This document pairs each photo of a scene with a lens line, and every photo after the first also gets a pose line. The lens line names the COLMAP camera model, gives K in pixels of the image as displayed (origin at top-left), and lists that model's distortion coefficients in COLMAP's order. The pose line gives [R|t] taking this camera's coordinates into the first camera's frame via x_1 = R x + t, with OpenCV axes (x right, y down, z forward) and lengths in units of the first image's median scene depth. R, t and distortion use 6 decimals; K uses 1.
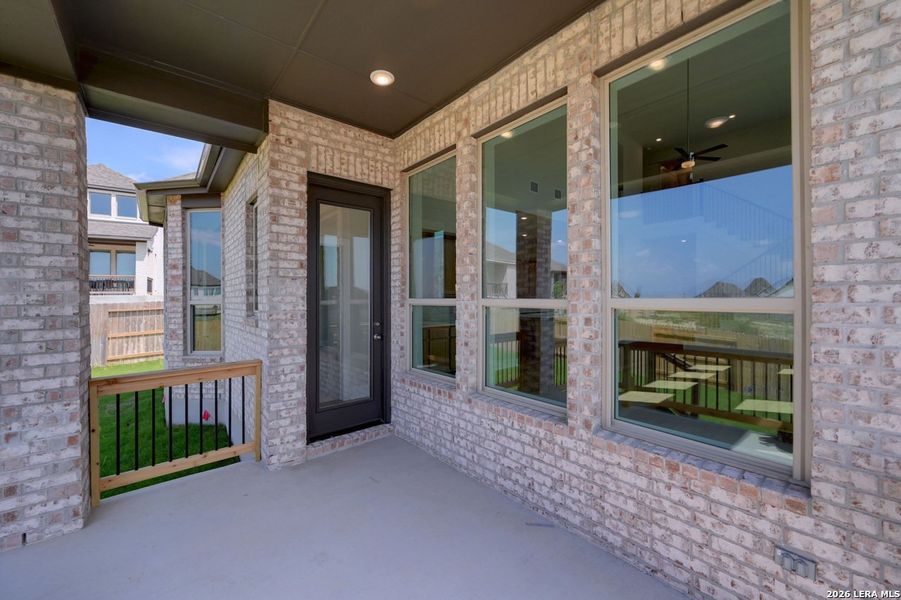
lens RADIAL K [[359.7, 0, 452.6], [0, 359.7, 301.9], [0, 0, 1]] dist [-0.001375, 0.001032]
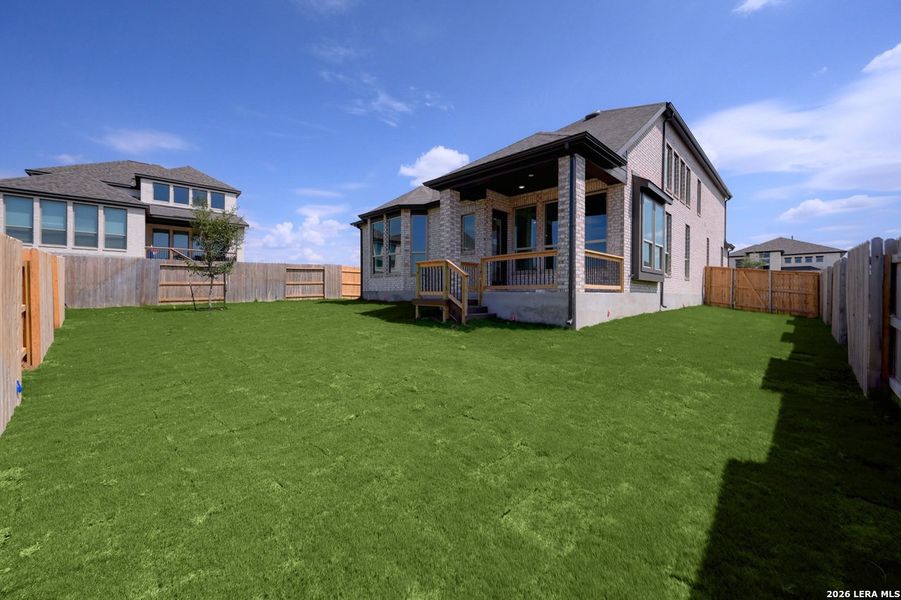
lens RADIAL K [[359.7, 0, 454.4], [0, 359.7, 298.6], [0, 0, 1]] dist [-0.001375, 0.001032]
pose [[0.993393, 0.010838, 0.114250, -1.020972], [-0.011915, 0.999891, 0.008747, 0.394853], [-0.114143, -0.010051, 0.993414, -2.042135]]
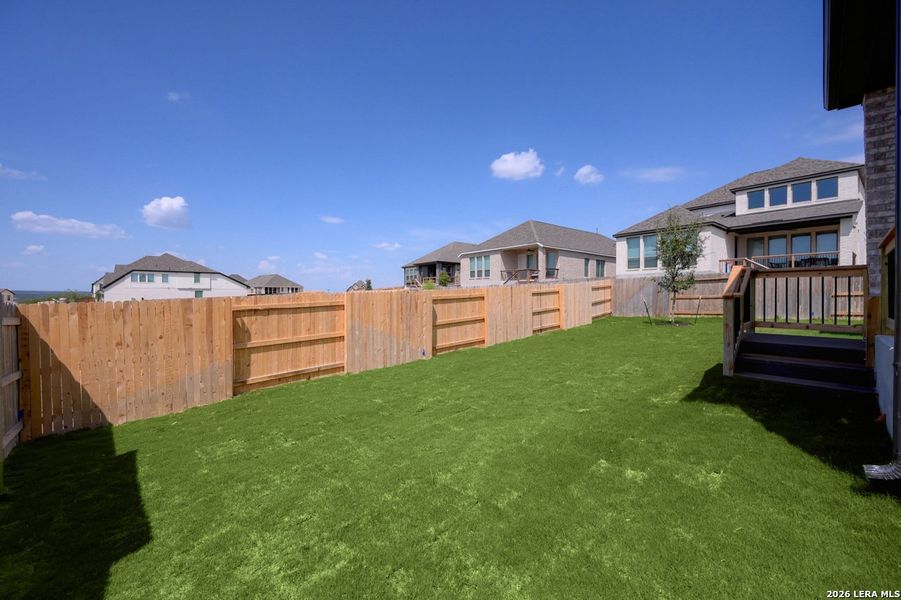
lens RADIAL K [[359.7, 0, 437.4], [0, 359.7, 293.1], [0, 0, 1]] dist [-0.001375, 0.001032]
pose [[0.038481, 0.001560, -0.999258, 0.360084], [-0.011251, 0.999936, 0.001128, 0.285381], [0.999196, 0.011199, 0.038496, -0.826831]]
